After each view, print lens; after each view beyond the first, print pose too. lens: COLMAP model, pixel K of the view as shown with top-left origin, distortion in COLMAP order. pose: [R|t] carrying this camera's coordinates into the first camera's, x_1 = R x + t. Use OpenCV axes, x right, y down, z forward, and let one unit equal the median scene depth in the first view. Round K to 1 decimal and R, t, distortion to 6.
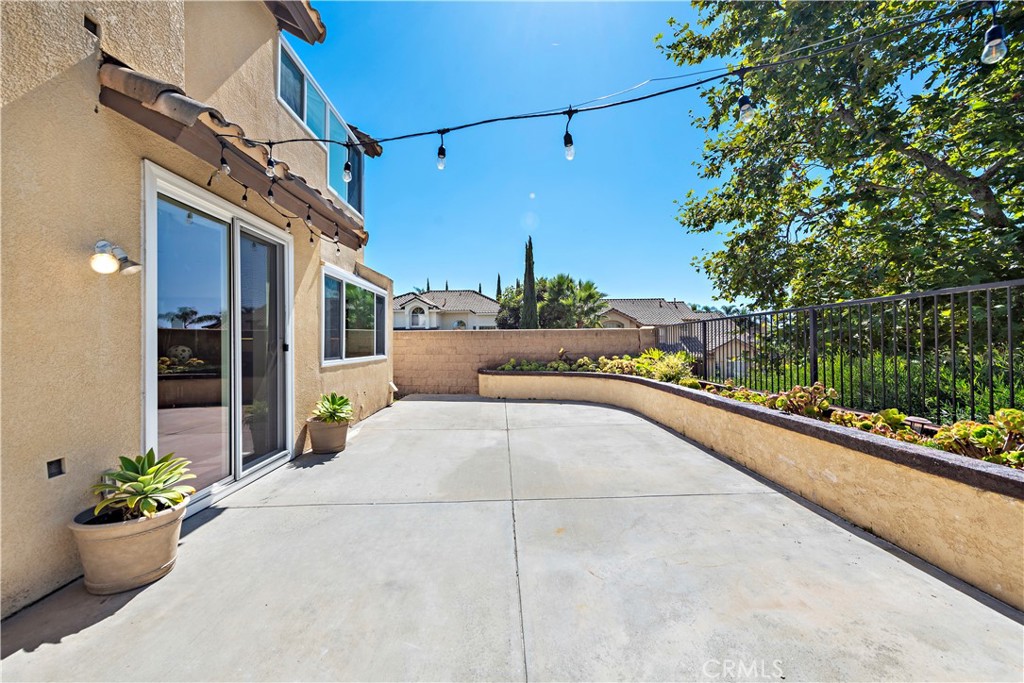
lens RADIAL K [[400.8, 0, 511.2], [0, 400.8, 342.7], [0, 0, 1]] dist [0.012977, -0.004061]
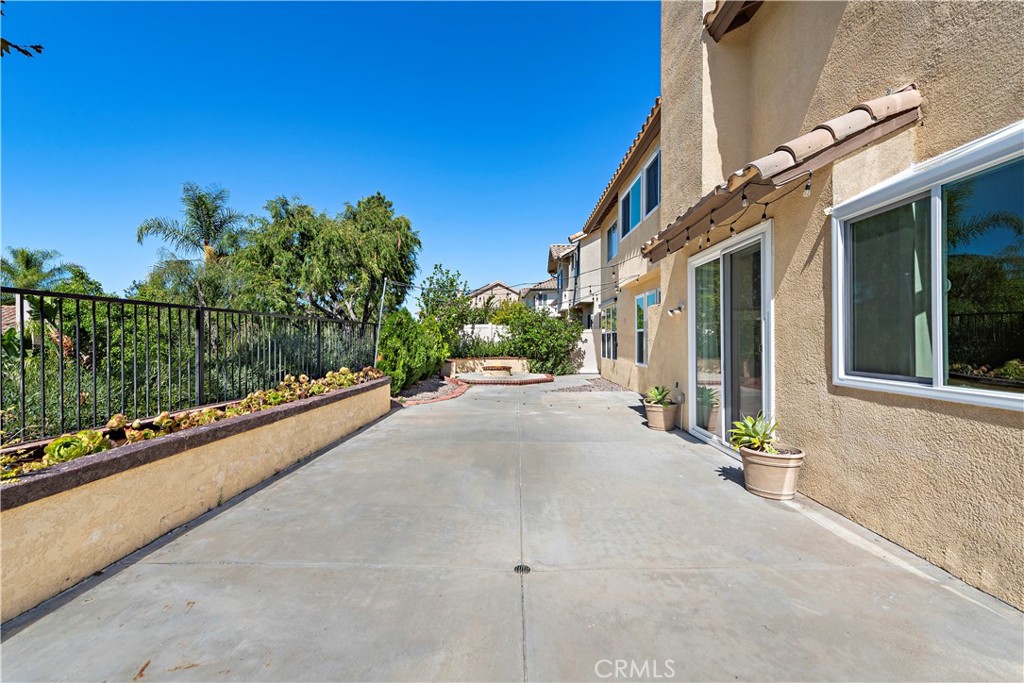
lens RADIAL K [[400.8, 0, 505.5], [0, 400.8, 340.4], [0, 0, 1]] dist [0.012977, -0.004061]
pose [[-0.999301, 0.005788, 0.036929, -0.002432], [0.005631, 0.999975, -0.004338, -0.002118], [-0.036953, -0.004127, -0.999308, 0.742493]]
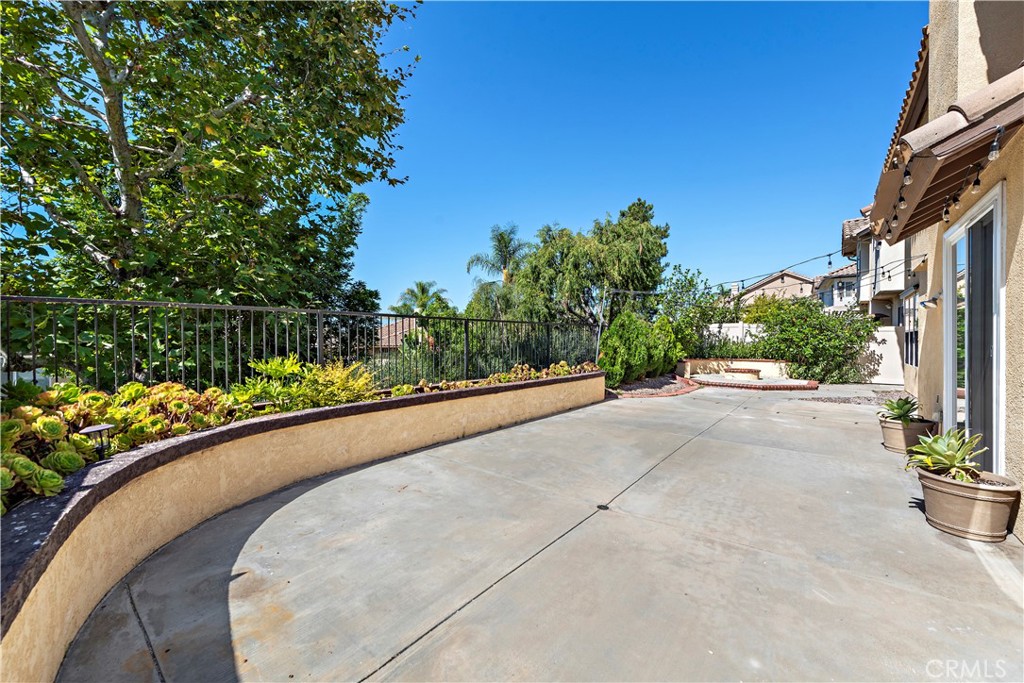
lens RADIAL K [[400.8, 0, 515.8], [0, 400.8, 342.4], [0, 0, 1]] dist [0.012977, -0.004061]
pose [[-0.772413, -0.000504, 0.635120, -0.142801], [-0.001296, 0.999999, -0.000783, -0.000693], [-0.635119, -0.001428, -0.772413, 0.795141]]
